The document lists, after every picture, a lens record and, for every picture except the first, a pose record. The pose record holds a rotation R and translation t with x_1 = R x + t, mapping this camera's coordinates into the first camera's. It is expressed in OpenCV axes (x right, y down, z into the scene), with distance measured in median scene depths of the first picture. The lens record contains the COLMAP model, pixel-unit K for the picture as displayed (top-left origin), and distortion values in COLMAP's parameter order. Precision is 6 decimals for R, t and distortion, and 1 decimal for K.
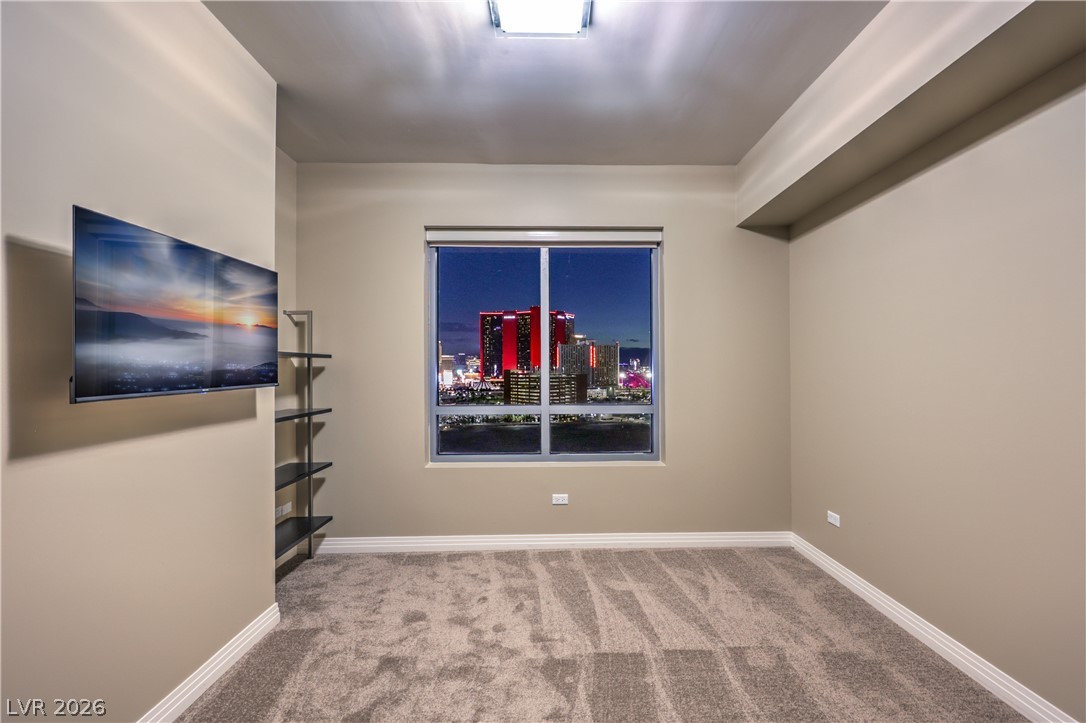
lens RADIAL K [[463.4, 0, 567.8], [0, 463.4, 368.1], [0, 0, 1]] dist [0.001725, 0.000328]
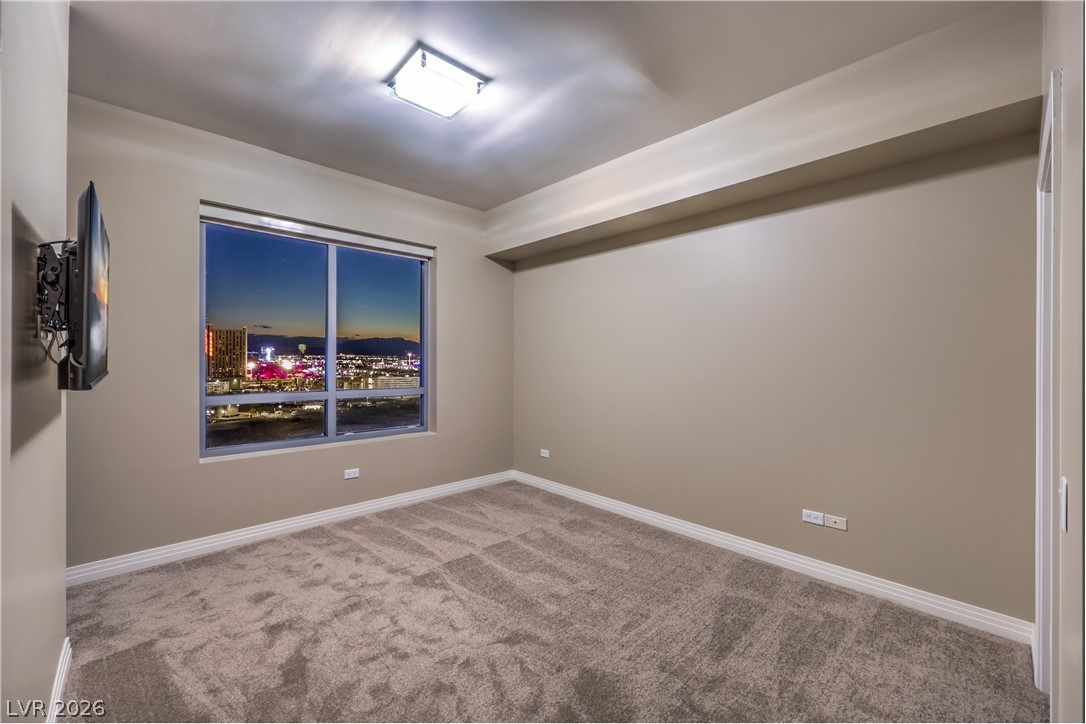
lens RADIAL K [[431.2, 0, 560.7], [0, 431.2, 361.4], [0, 0, 1]] dist [0.000260, 0.000149]
pose [[0.734284, 0.002656, 0.678838, -0.345838], [-0.007784, 0.999960, 0.004507, 0.002276], [-0.678798, -0.008593, 0.734275, -0.106018]]
